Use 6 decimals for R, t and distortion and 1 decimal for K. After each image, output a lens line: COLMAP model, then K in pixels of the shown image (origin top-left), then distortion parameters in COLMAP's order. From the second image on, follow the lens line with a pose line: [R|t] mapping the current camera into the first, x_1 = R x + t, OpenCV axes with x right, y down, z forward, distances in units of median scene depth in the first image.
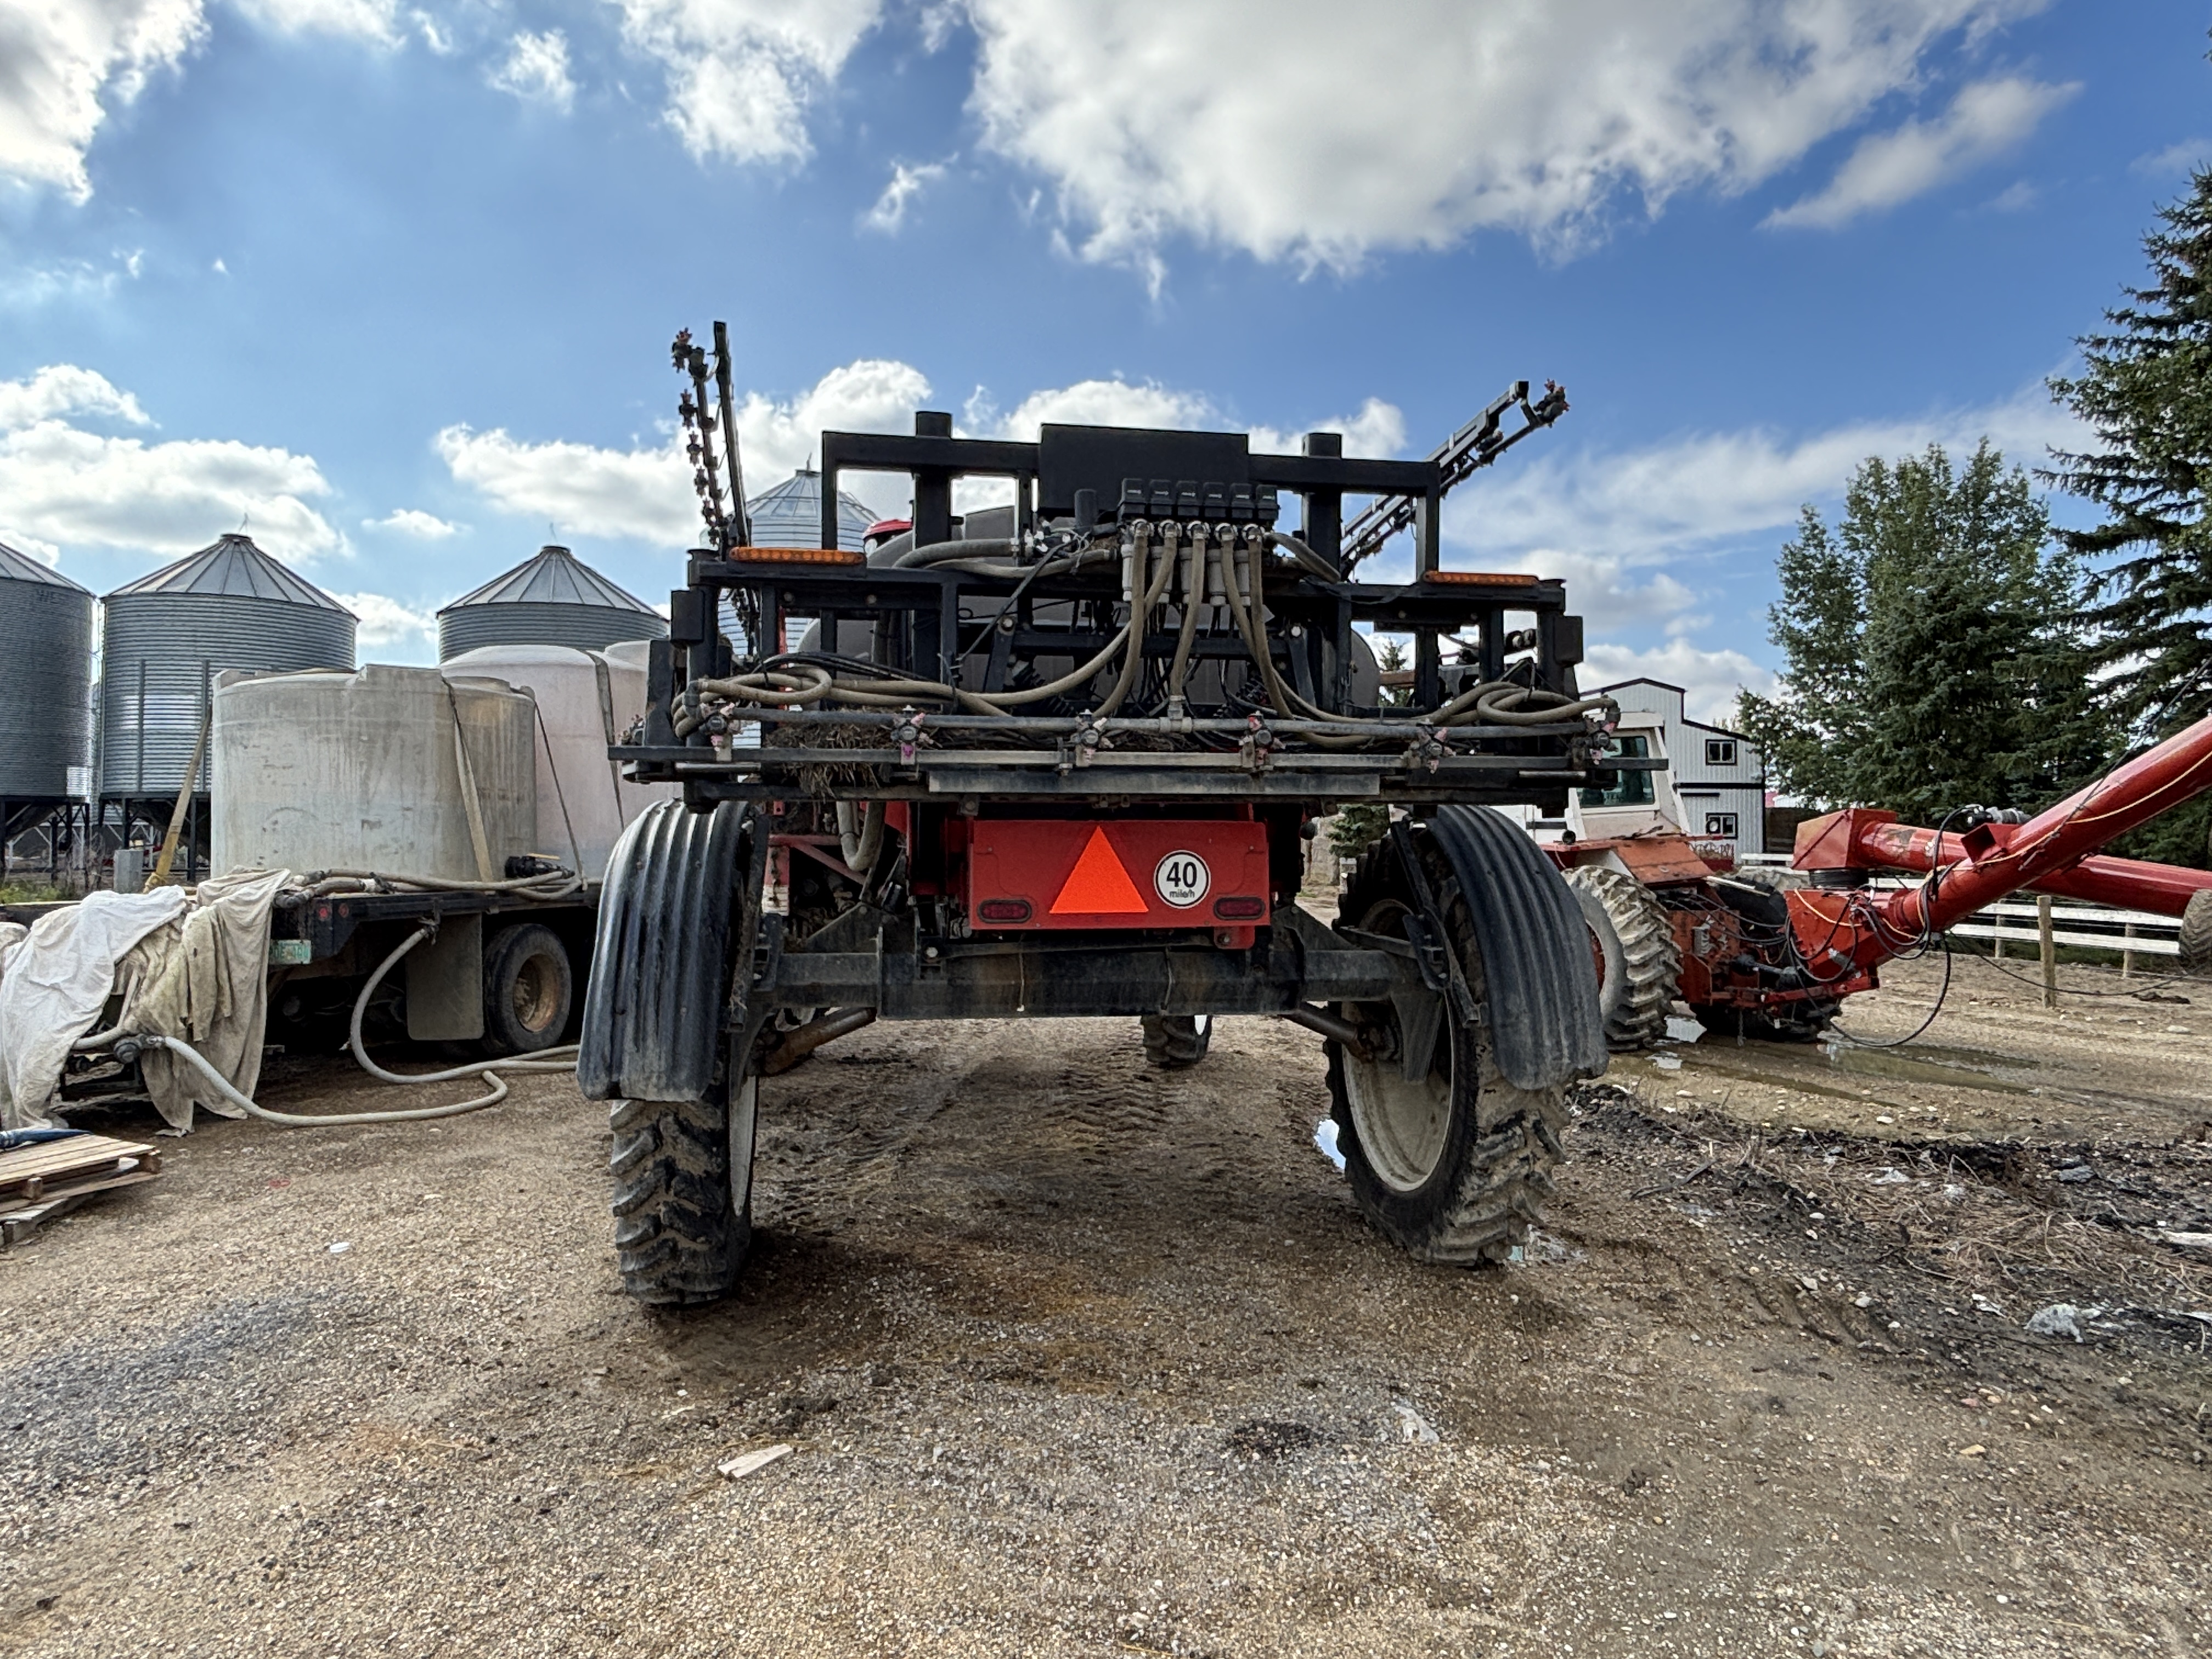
lens RADIAL K [[1371.5, 0, 1106.0], [0, 1371.5, 829.5], [0, 0, 1]] dist [0.006430, -0.015553]
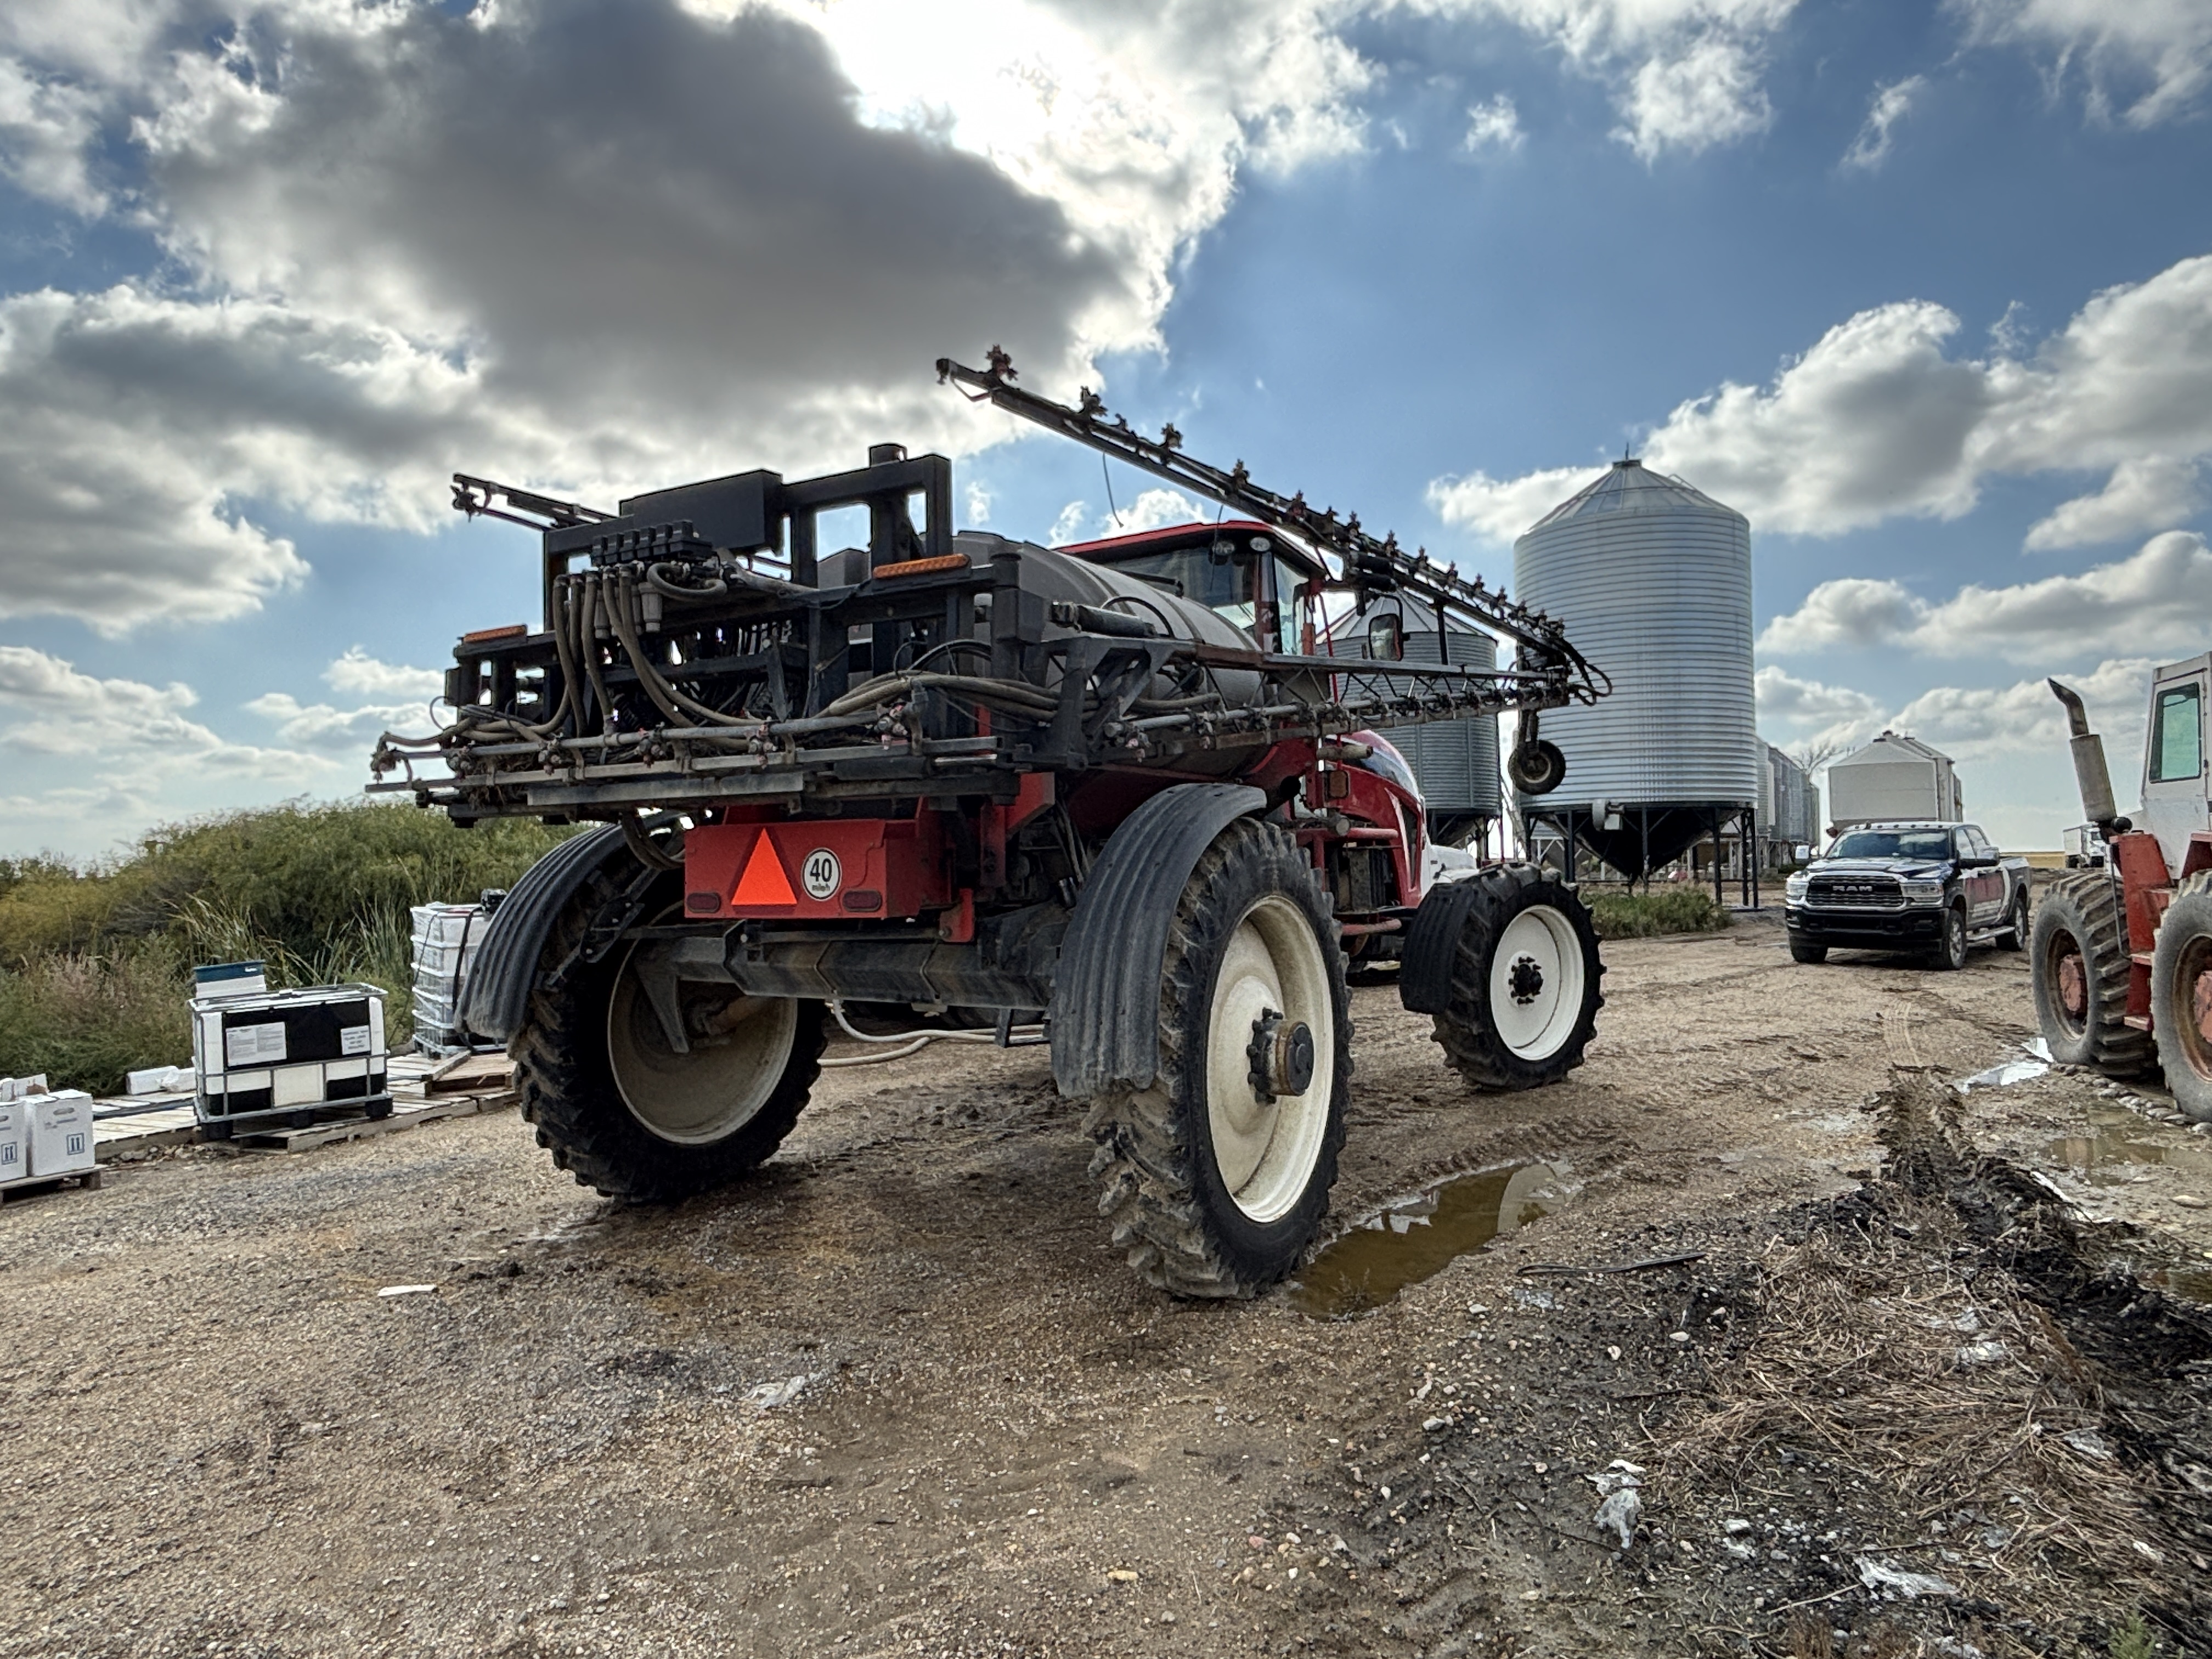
lens RADIAL K [[1368.7, 0, 1103.1], [0, 1368.7, 796.1], [0, 0, 1]] dist [-0.006279, -0.002526]
pose [[0.759424, -0.048311, -0.648800, 0.447964], [0.025393, 0.998680, -0.044641, 0.013466], [0.650101, 0.017426, 0.759648, 0.145987]]
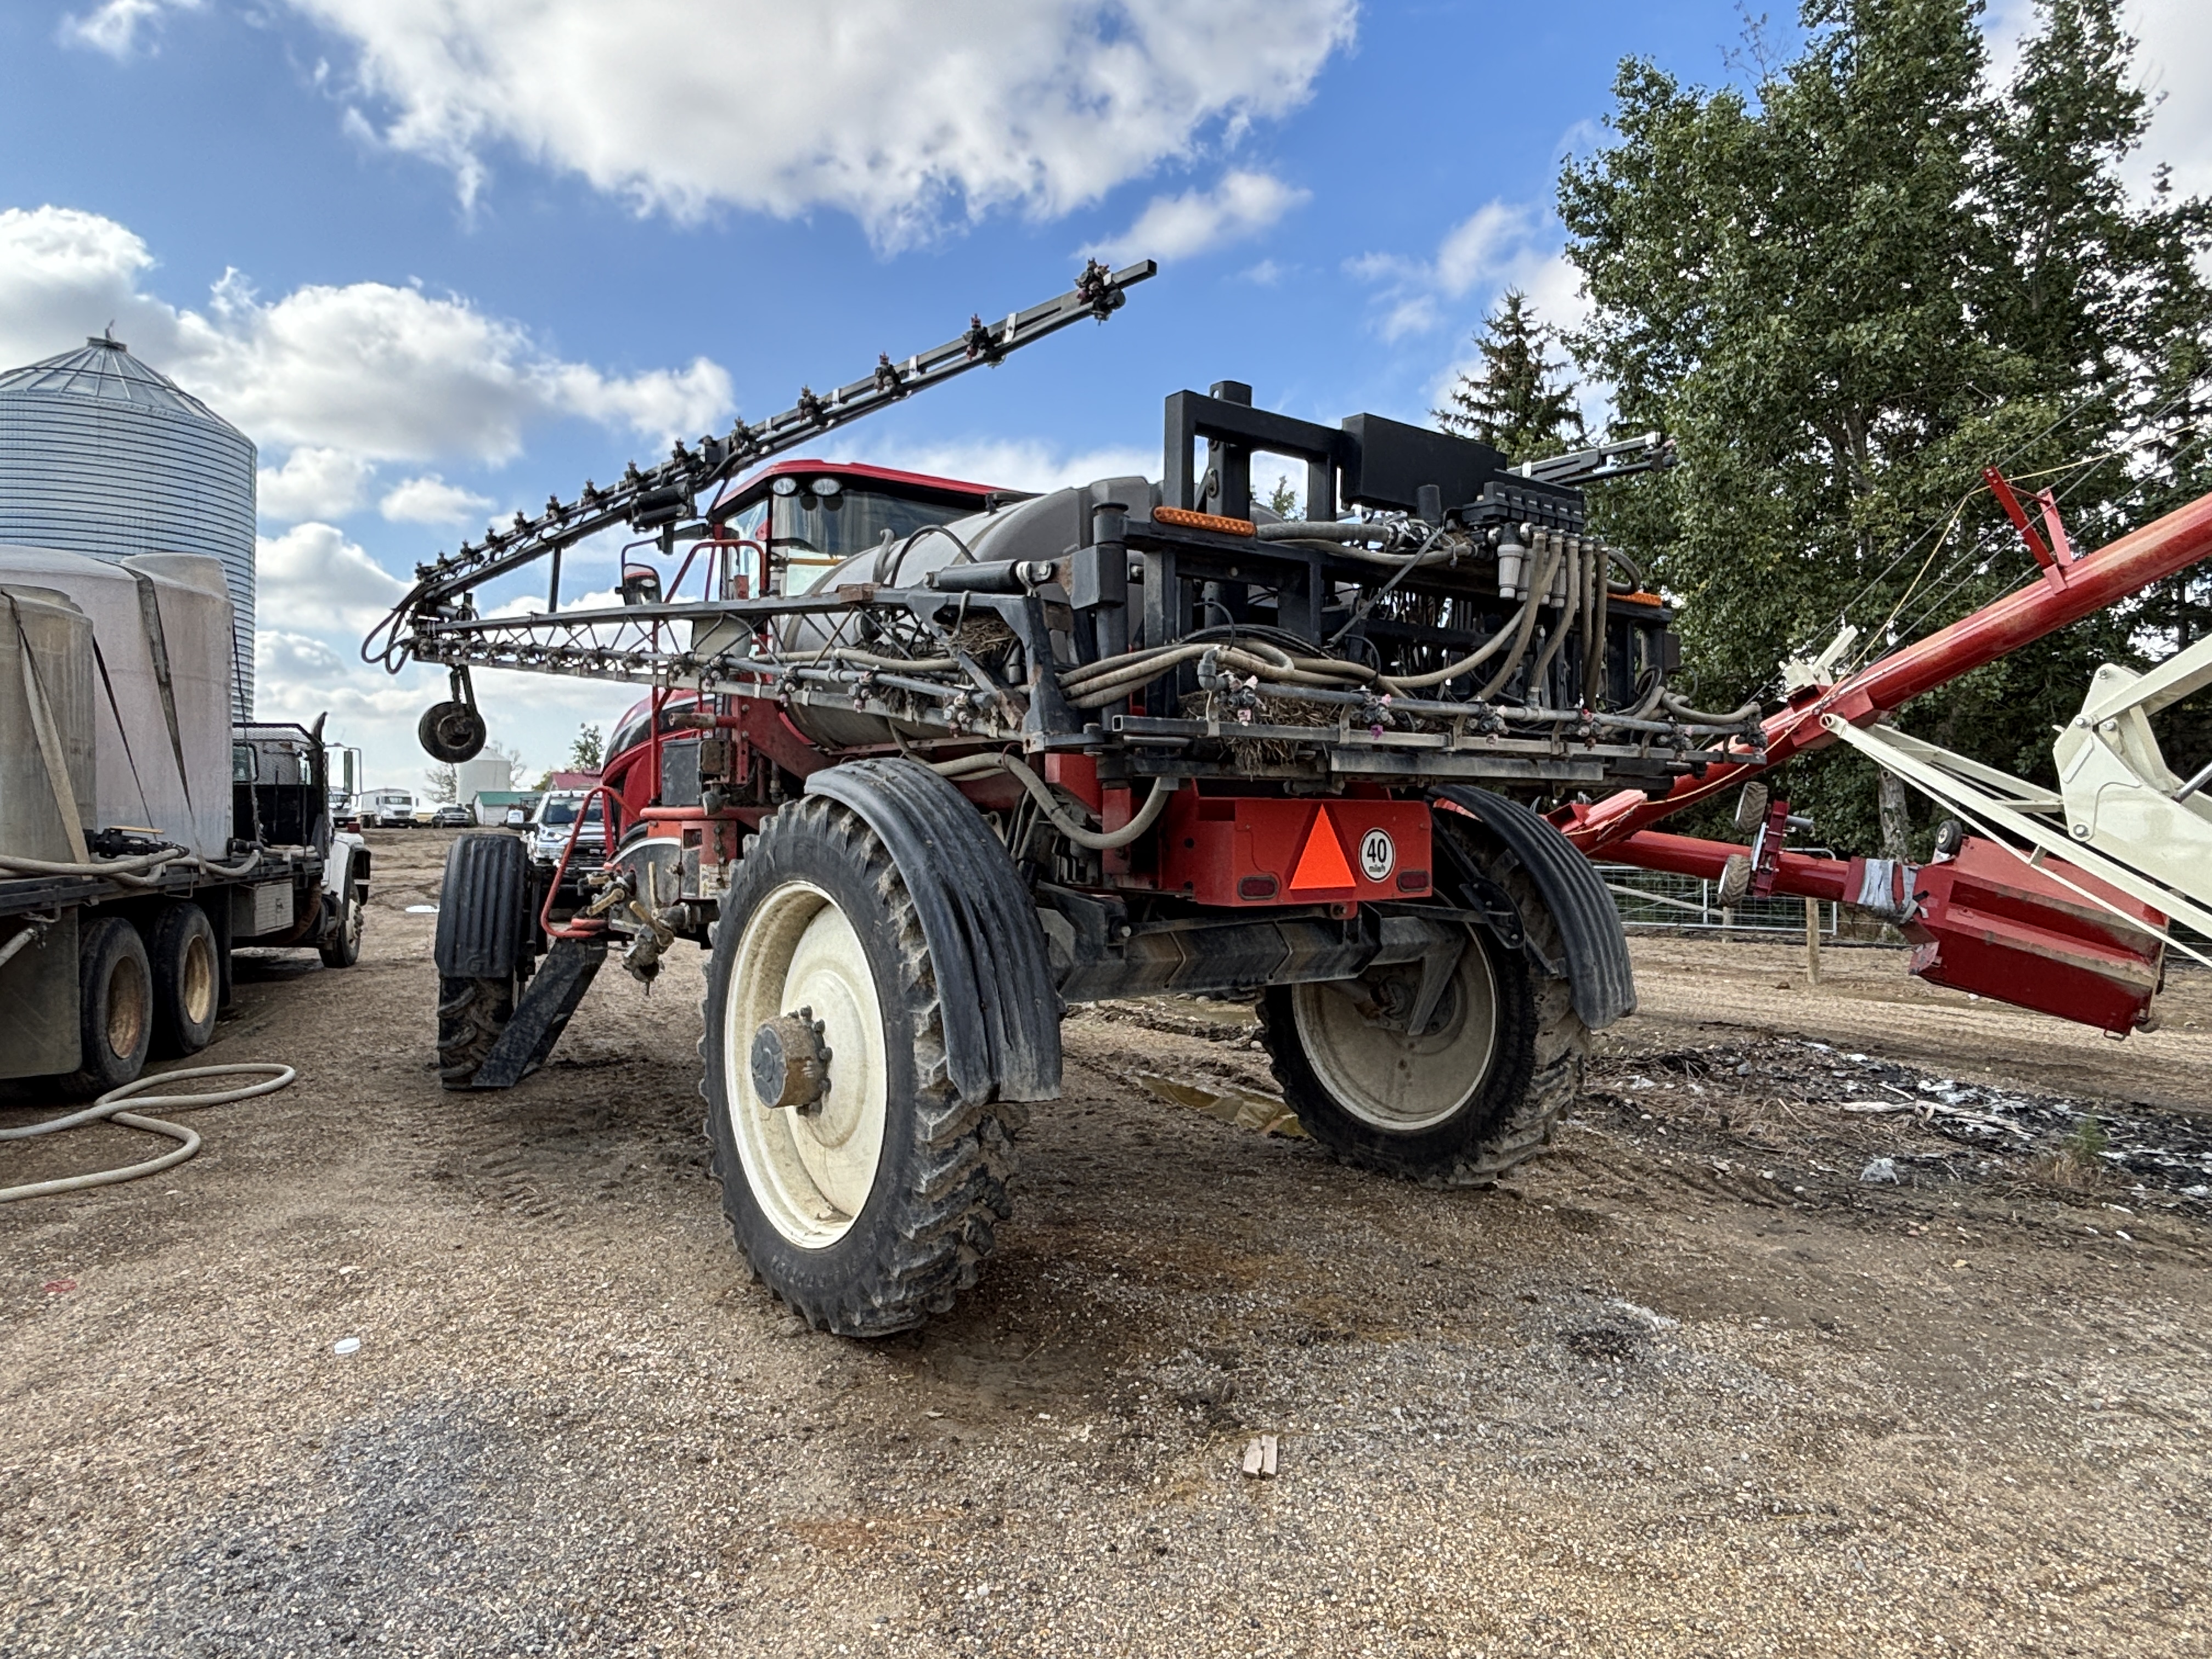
lens RADIAL K [[1360.0, 0, 1106.0], [0, 1360.0, 829.5], [0, 0, 1]] dist [0.031792, -0.031473]
pose [[0.885489, 0.000556, 0.464660, -0.295857], [-0.010739, 0.999757, 0.019268, -0.000686], [-0.464536, -0.022052, 0.885280, 0.074855]]
